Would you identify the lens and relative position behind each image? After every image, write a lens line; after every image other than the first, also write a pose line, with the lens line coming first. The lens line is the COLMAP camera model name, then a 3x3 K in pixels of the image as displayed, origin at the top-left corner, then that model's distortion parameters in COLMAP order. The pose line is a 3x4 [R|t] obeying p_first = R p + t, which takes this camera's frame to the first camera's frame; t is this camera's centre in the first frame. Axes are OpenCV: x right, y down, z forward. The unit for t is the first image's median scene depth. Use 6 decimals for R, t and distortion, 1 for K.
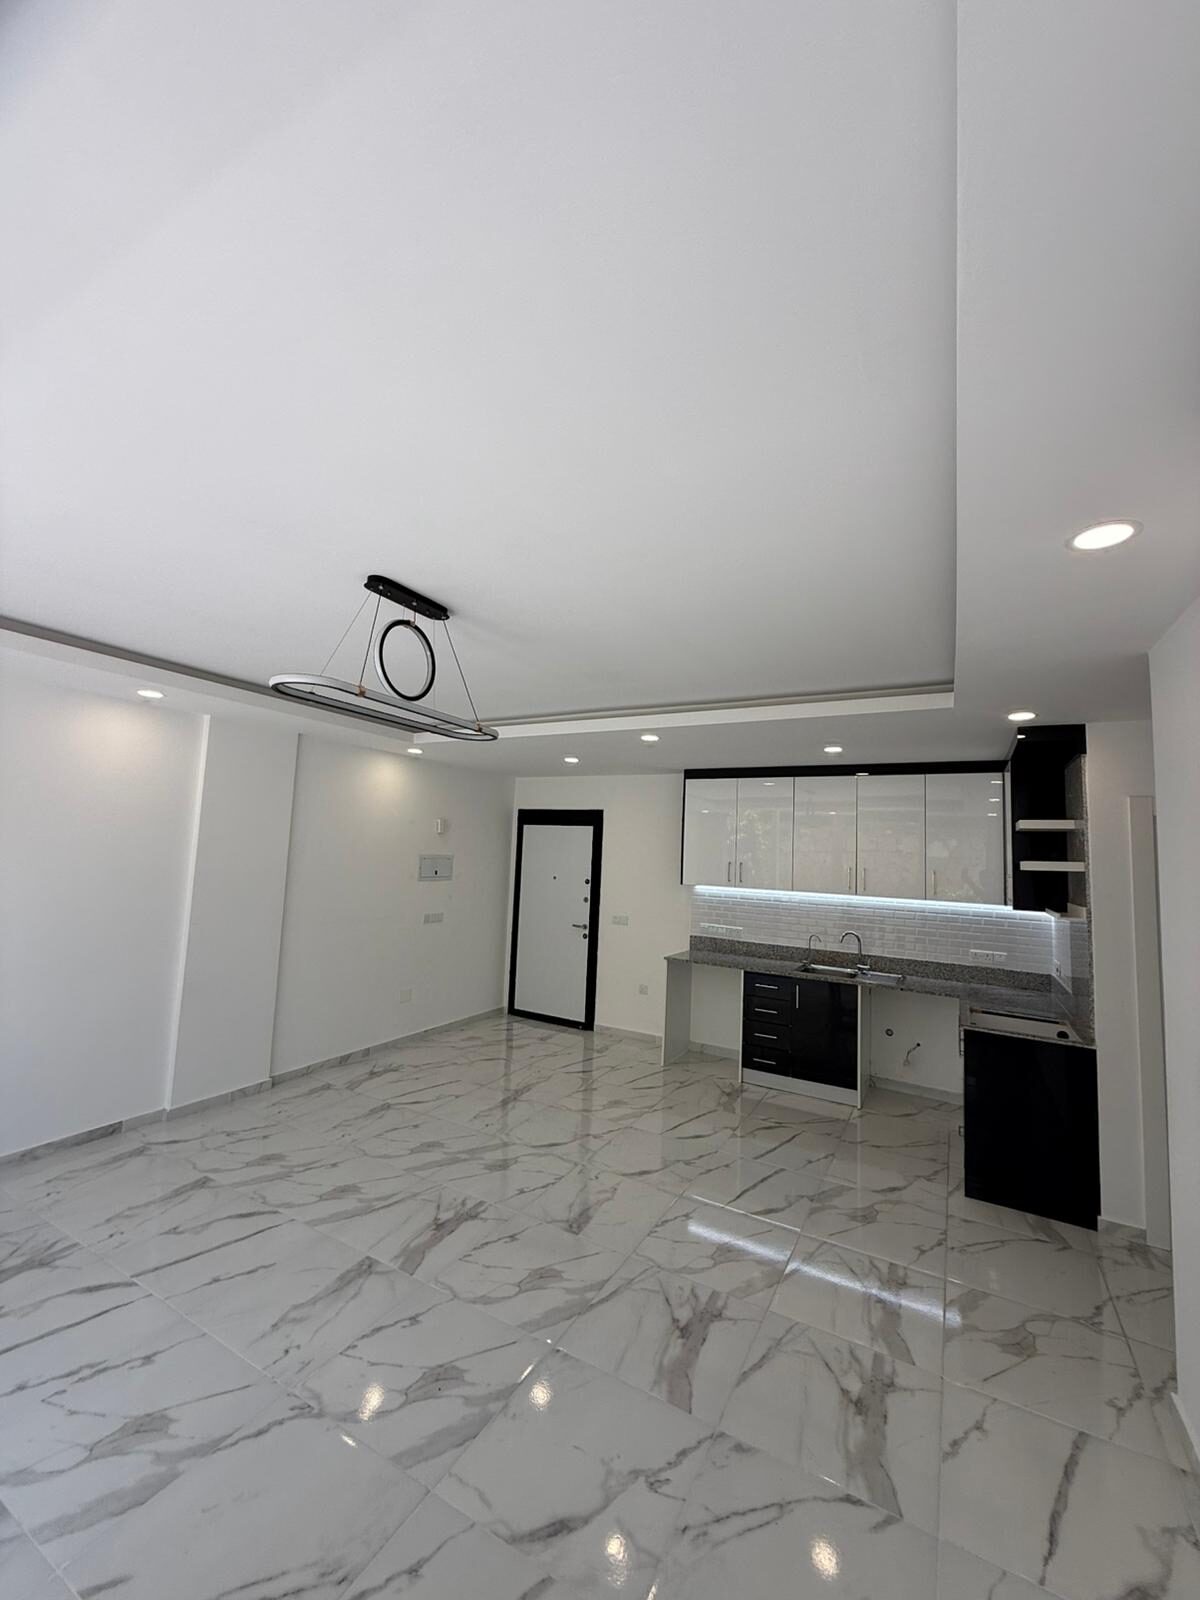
lens RADIAL K [[637.6, 0, 600.5], [0, 637.6, 798.8], [0, 0, 1]] dist [-0.003348, 0.000918]
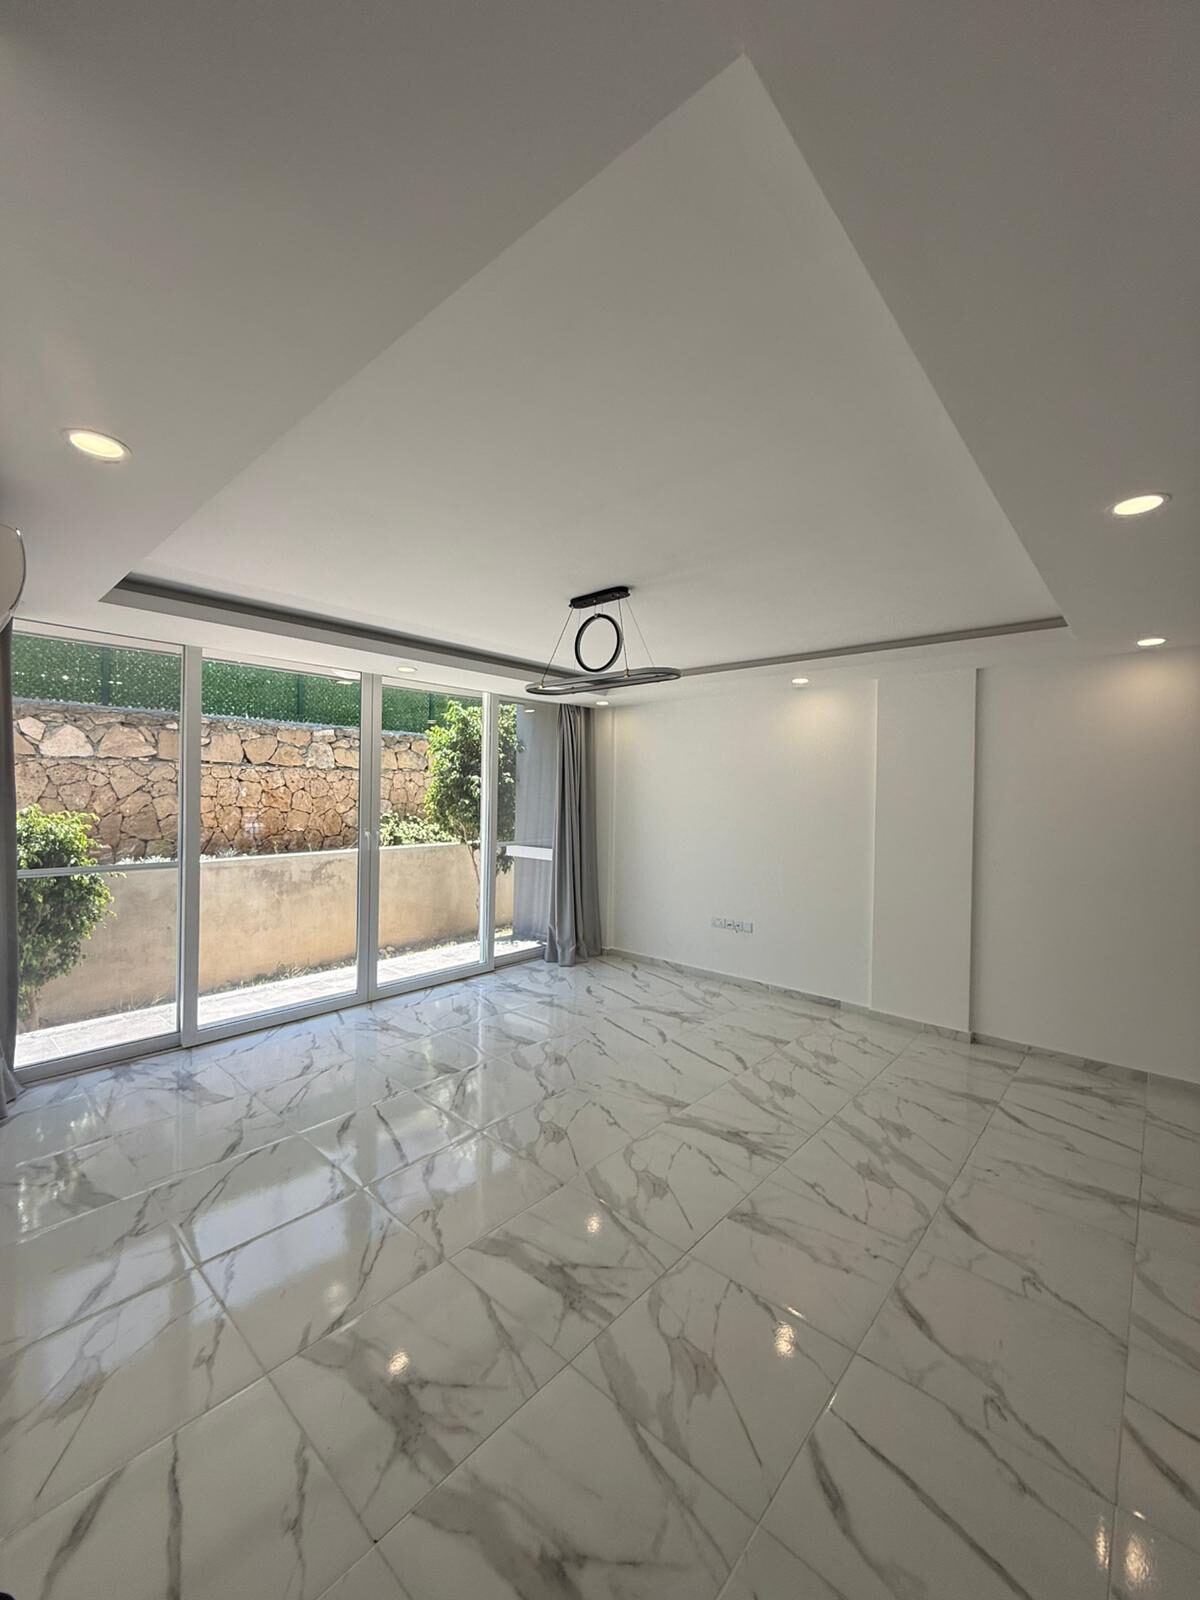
lens RADIAL K [[637.6, 0, 600.9], [0, 637.6, 796.5], [0, 0, 1]] dist [-0.003348, 0.000918]
pose [[-0.217218, -0.040820, -0.975269, 0.649986], [0.058470, 0.996787, -0.054744, 0.120904], [0.974370, -0.068915, -0.214133, 0.802857]]
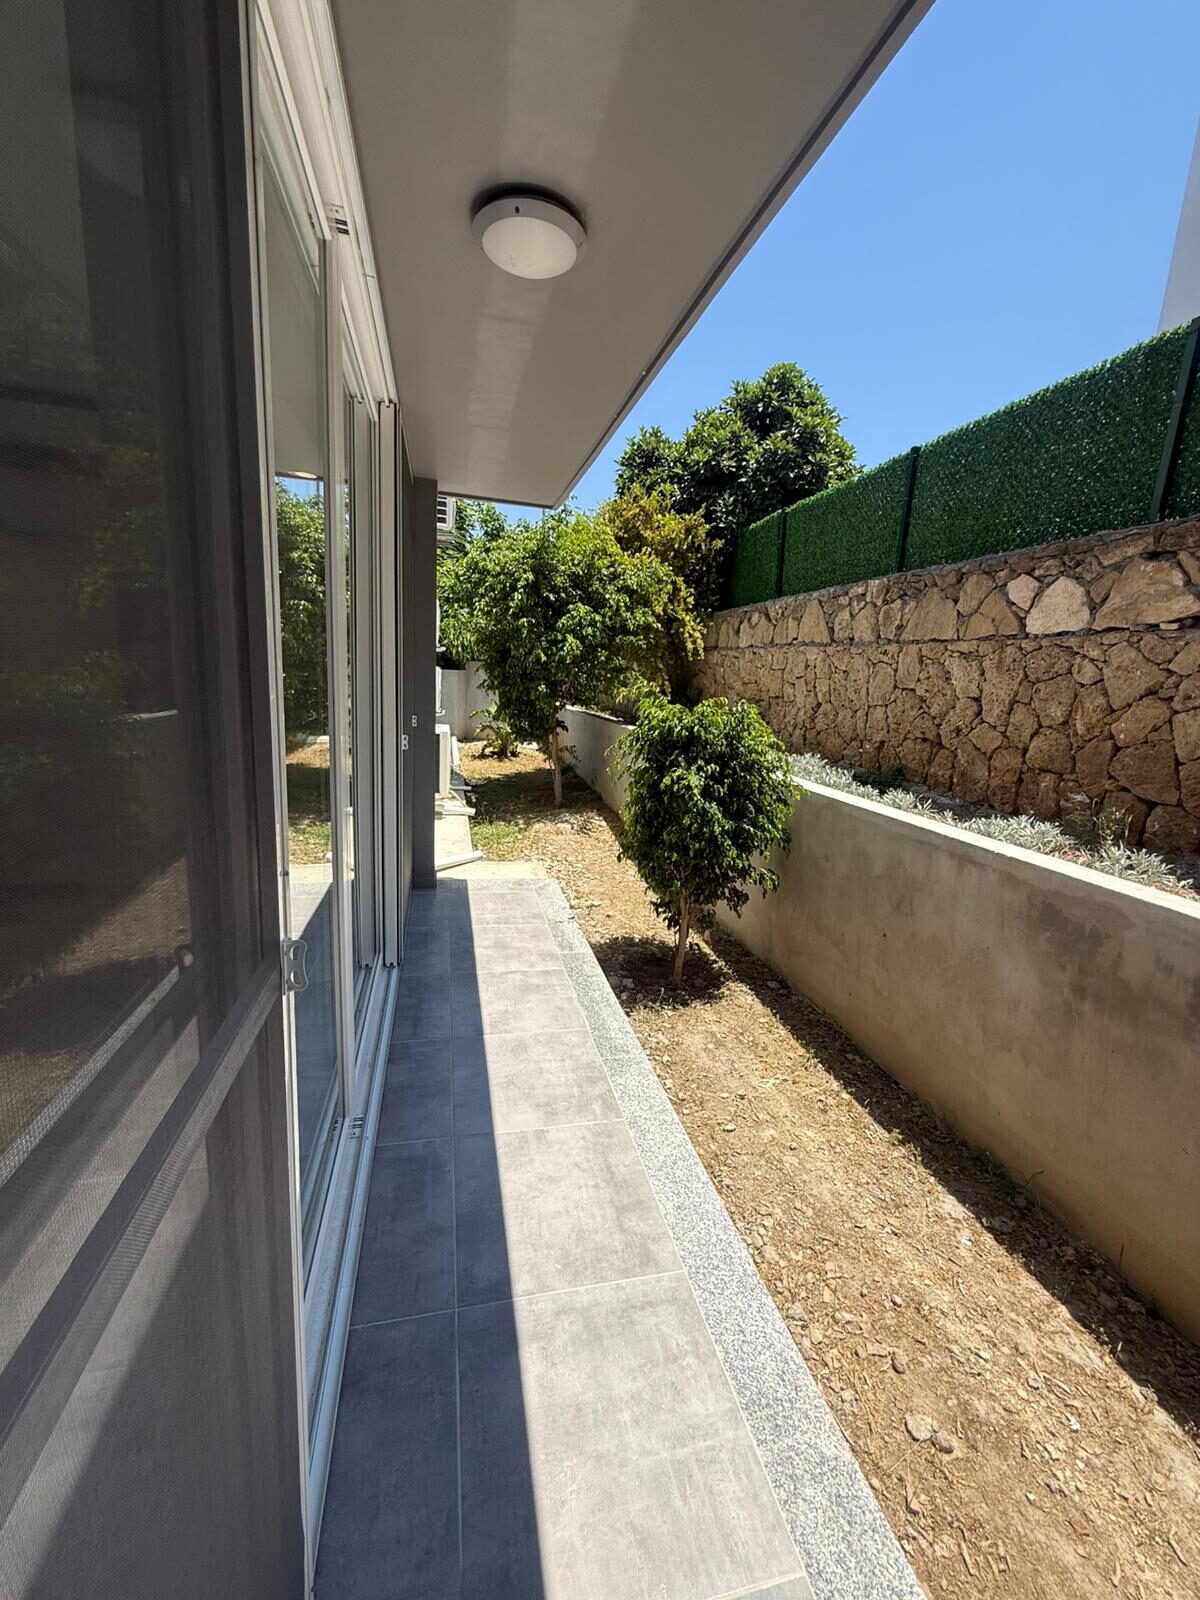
lens RADIAL K [[637.6, 0, 596.3], [0, 637.6, 796.5], [0, 0, 1]] dist [-0.003348, 0.000918]
pose [[-0.672104, -0.221107, 0.706674, -0.992086], [-0.150463, 0.975246, 0.162036, 0.033625], [-0.725008, 0.002577, -0.688735, 0.263196]]
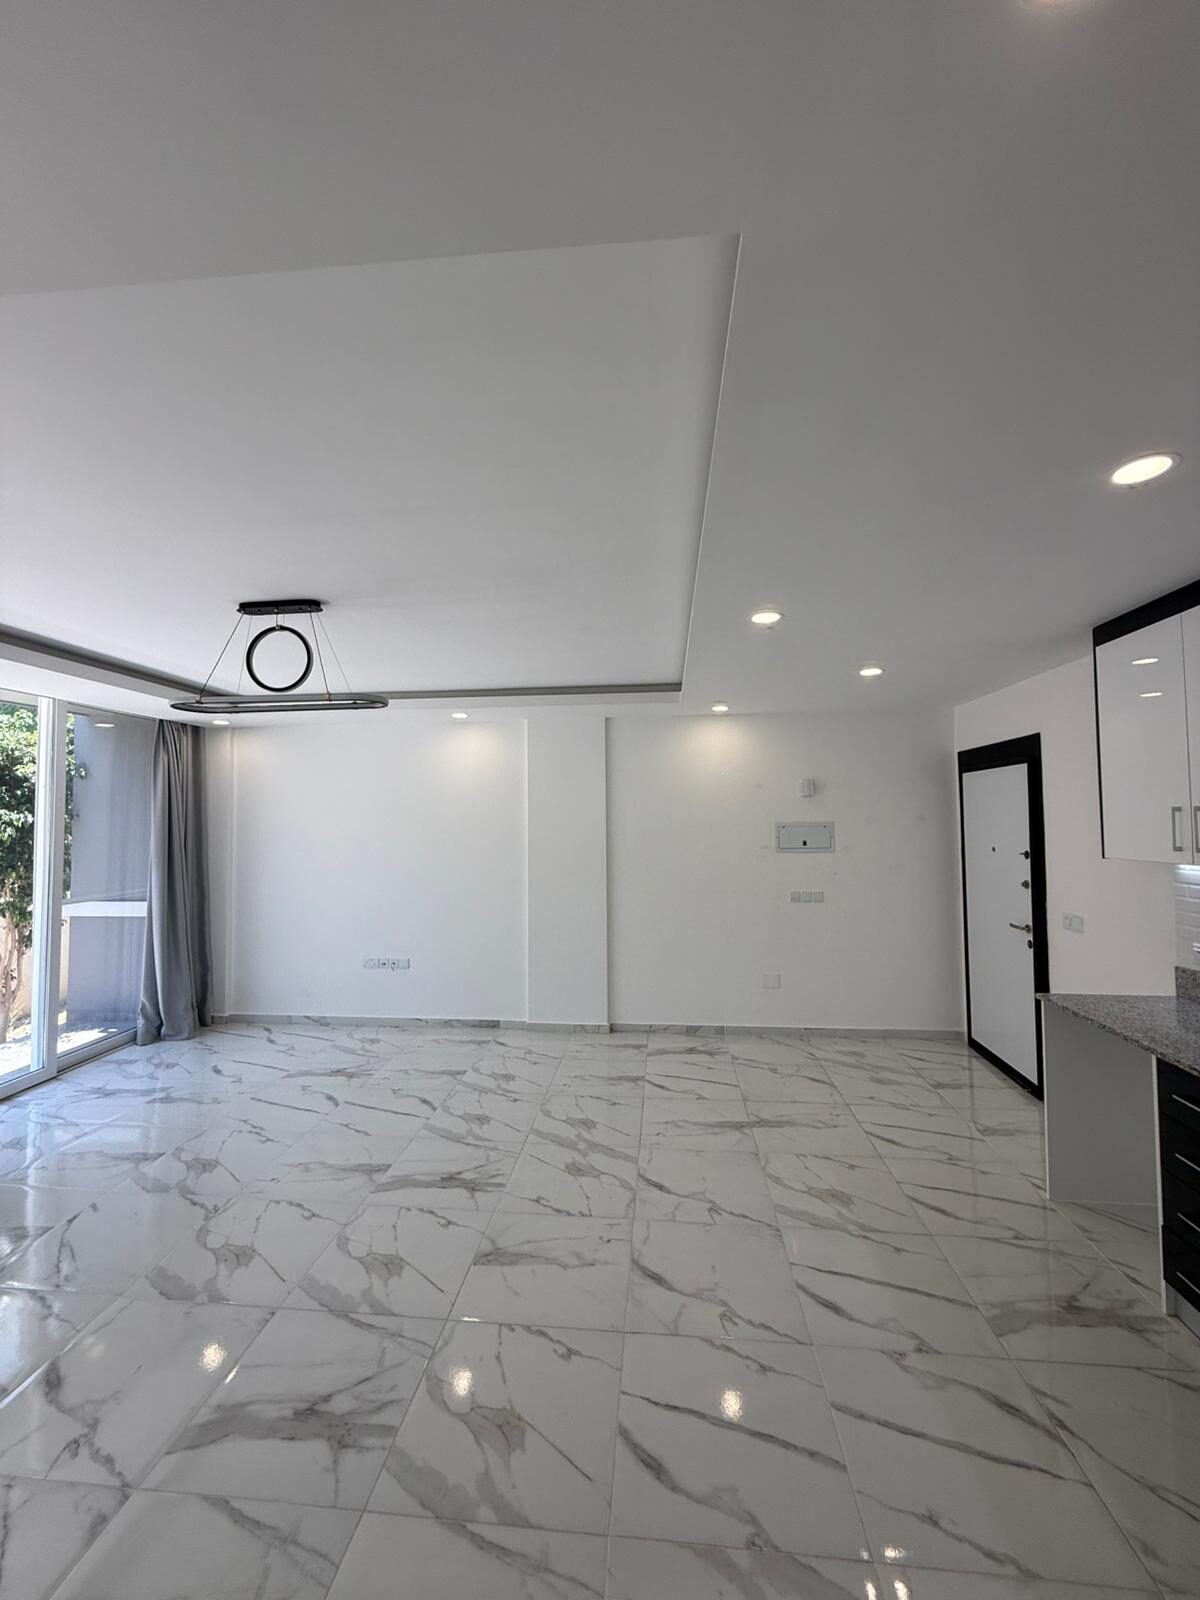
lens RADIAL K [[637.6, 0, 601.1], [0, 637.6, 797.2], [0, 0, 1]] dist [-0.003348, 0.000918]
pose [[0.397075, -0.081611, -0.914150, 0.638339], [0.104230, 0.993604, -0.043430, 0.099798], [0.911848, -0.078037, 0.403042, 0.657002]]
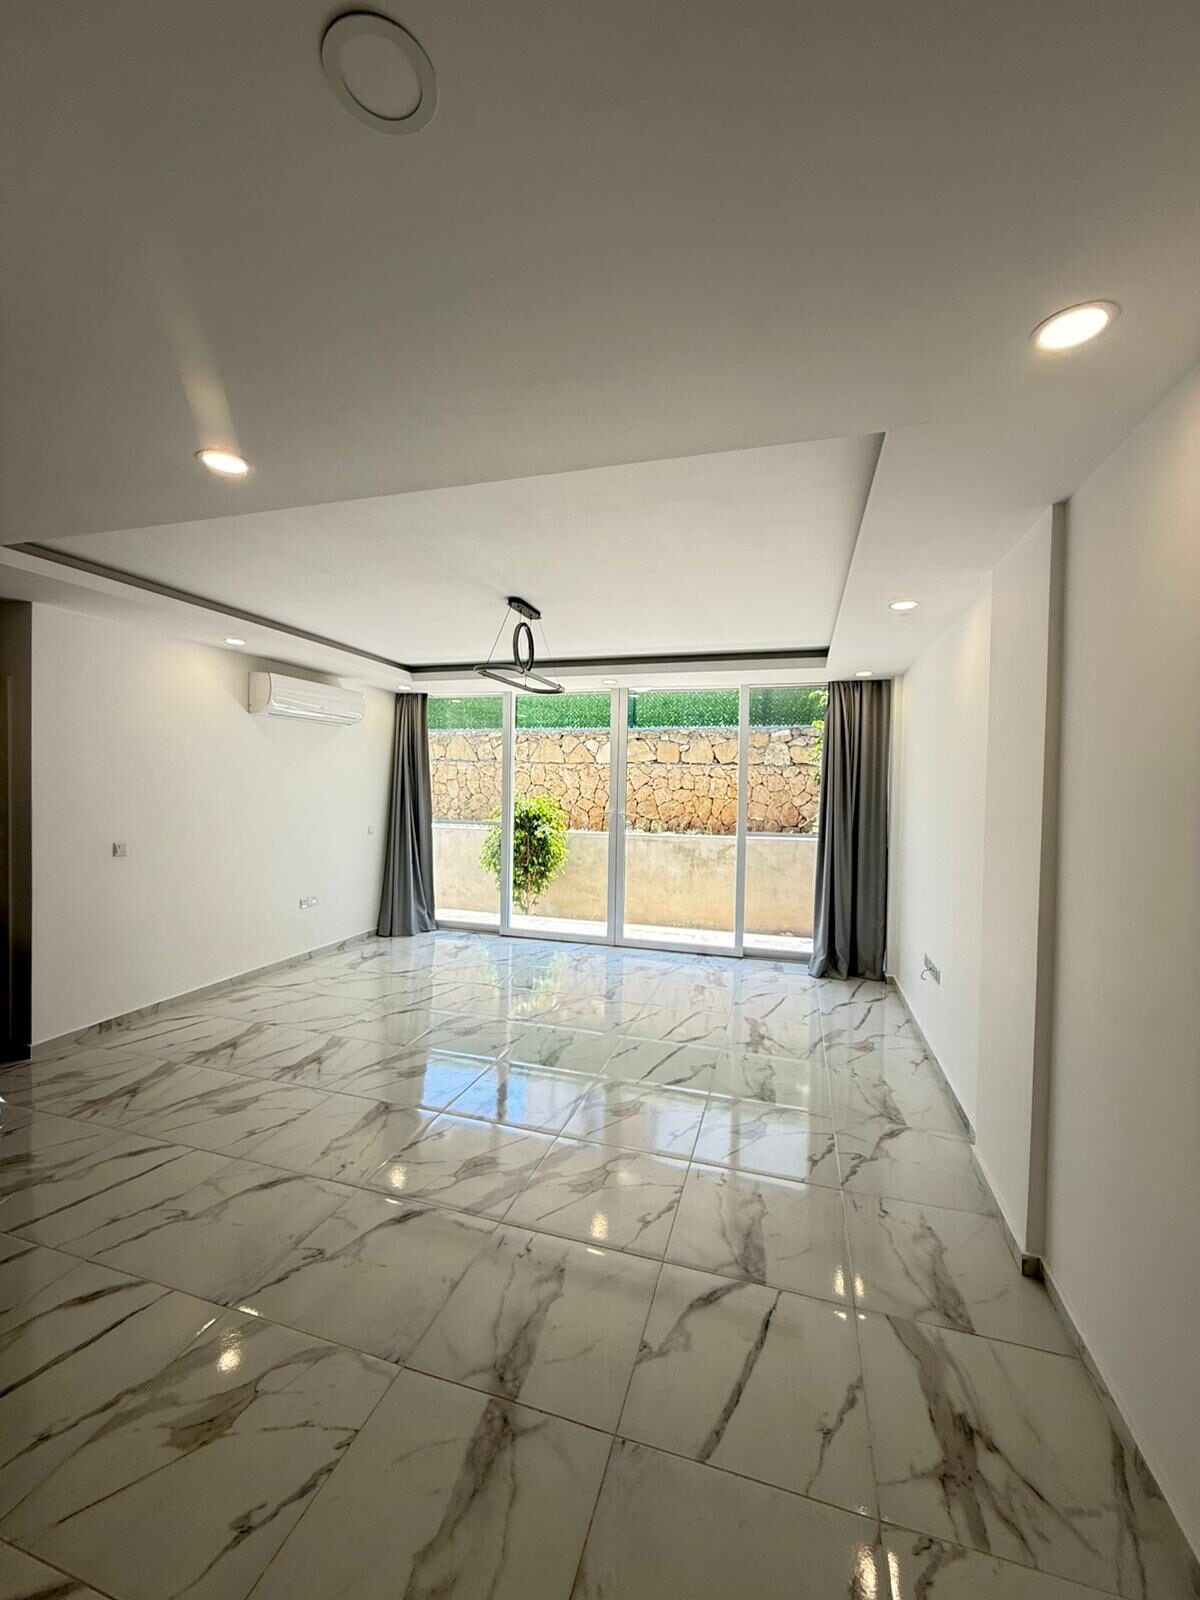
lens RADIAL K [[637.6, 0, 601.3], [0, 637.6, 796.1], [0, 0, 1]] dist [-0.003348, 0.000918]
pose [[-0.975014, -0.056428, -0.214857, -0.107357], [-0.041651, 0.996484, -0.072693, 0.173478], [0.218203, -0.061928, -0.973936, 1.650599]]
